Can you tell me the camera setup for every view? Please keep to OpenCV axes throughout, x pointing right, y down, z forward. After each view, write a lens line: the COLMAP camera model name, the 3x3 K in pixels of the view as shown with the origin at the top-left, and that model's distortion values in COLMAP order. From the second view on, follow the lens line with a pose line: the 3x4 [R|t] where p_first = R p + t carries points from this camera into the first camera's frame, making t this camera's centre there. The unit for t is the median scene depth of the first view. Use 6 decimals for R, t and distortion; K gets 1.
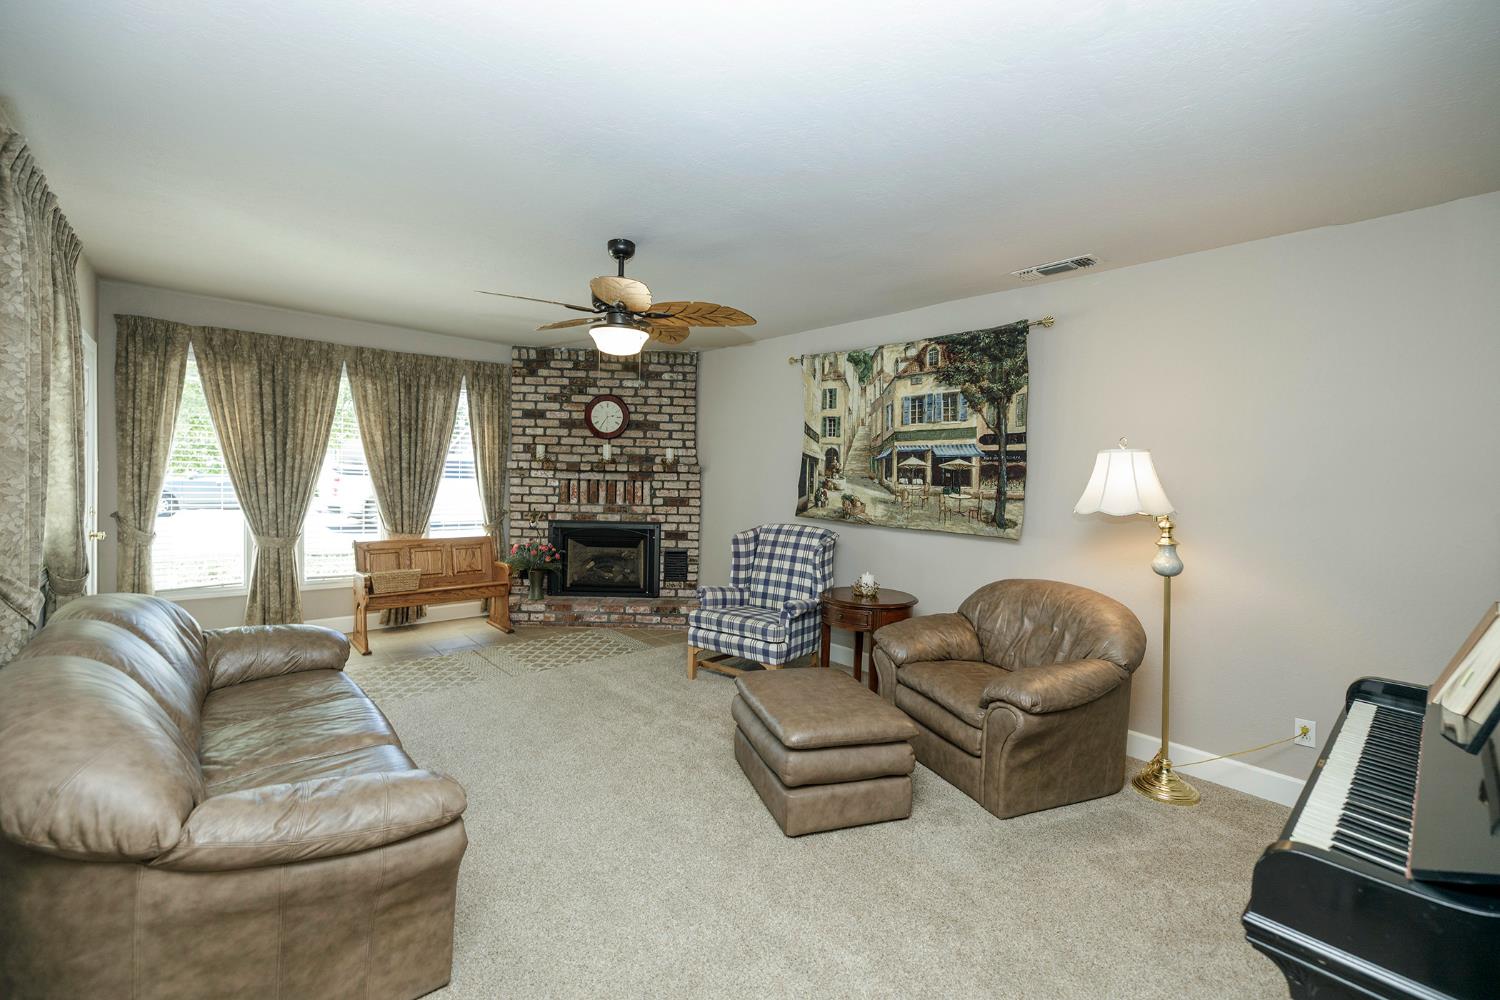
lens RADIAL K [[624.0, 0, 741.4], [0, 624.0, 495.3], [0, 0, 1]] dist [-0.001014, 0.000081]
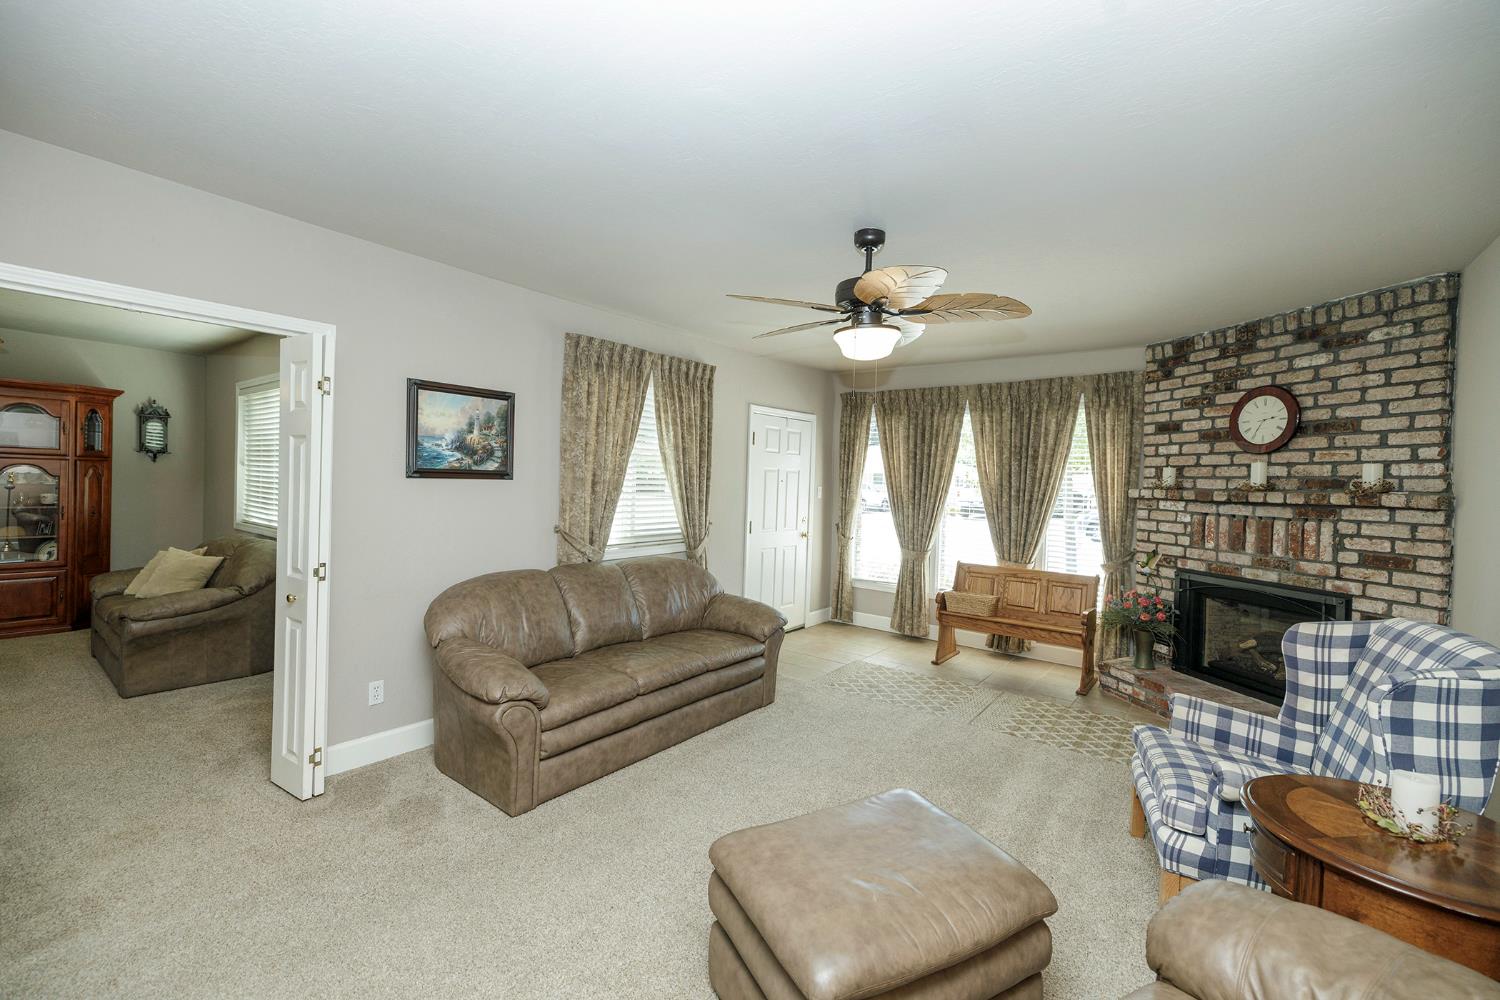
lens RADIAL K [[624.0, 0, 741.4], [0, 624.0, 495.3], [0, 0, 1]] dist [-0.001014, 0.000081]
pose [[0.179966, 0.001652, -0.983671, 0.349101], [-0.060295, 0.998137, -0.009354, -0.008834], [0.981823, 0.060994, 0.179730, 0.375737]]
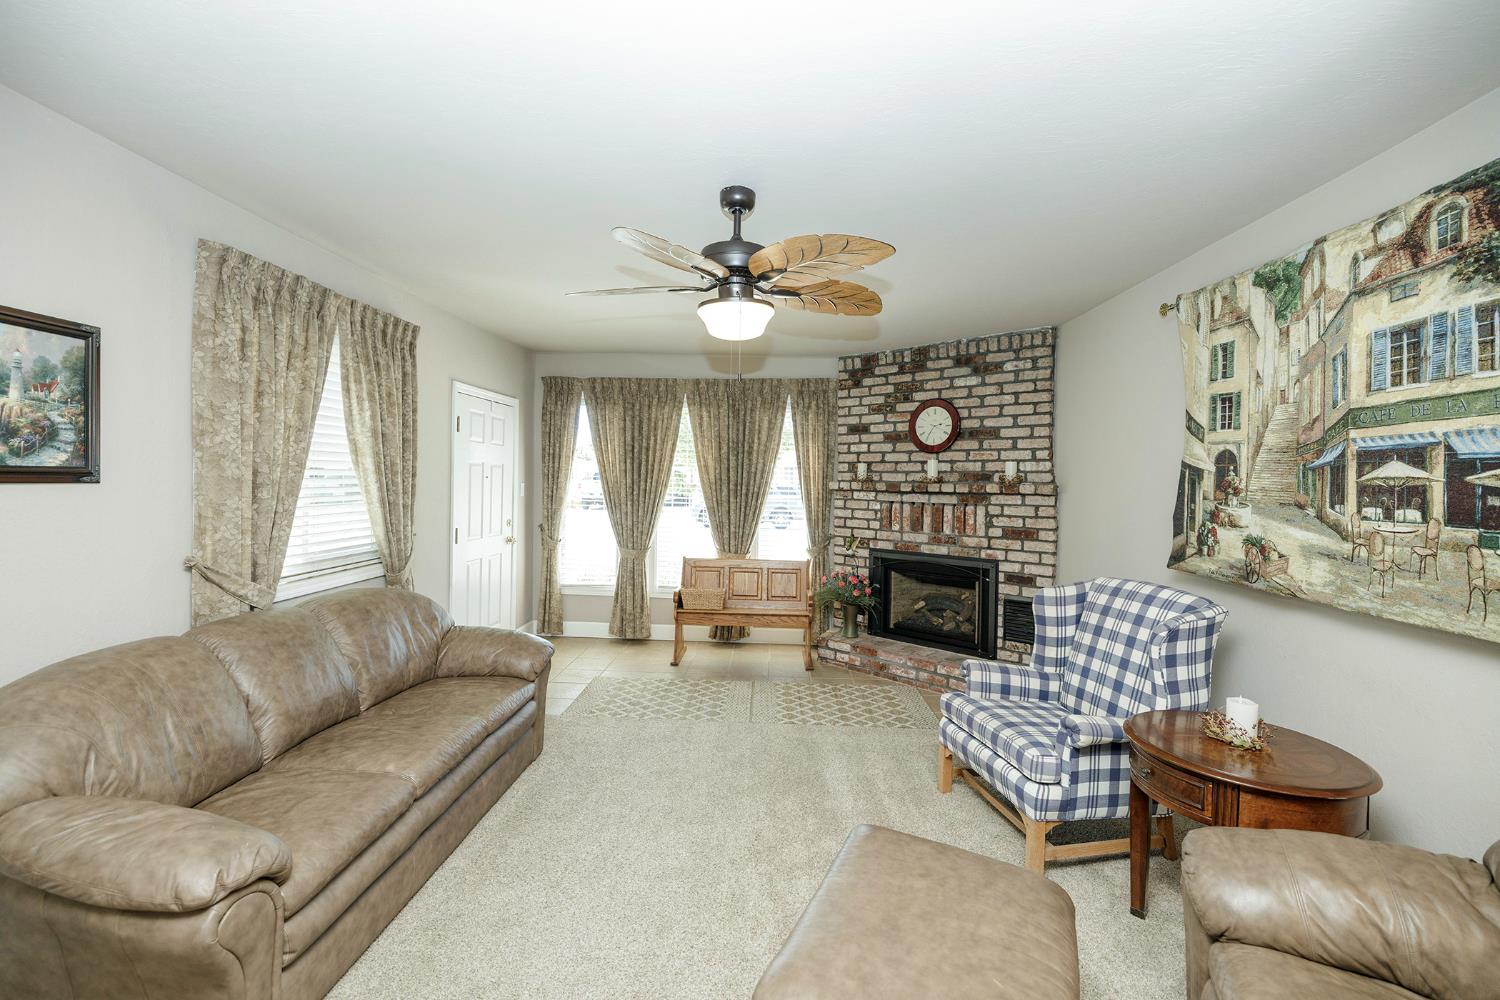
lens RADIAL K [[624.0, 0, 741.4], [0, 624.0, 495.3], [0, 0, 1]] dist [-0.001014, 0.000081]
pose [[0.715348, 0.001723, -0.698766, 0.186989], [-0.024996, 0.999420, -0.023125, -0.010439], [0.698321, 0.034009, 0.714976, 0.258932]]
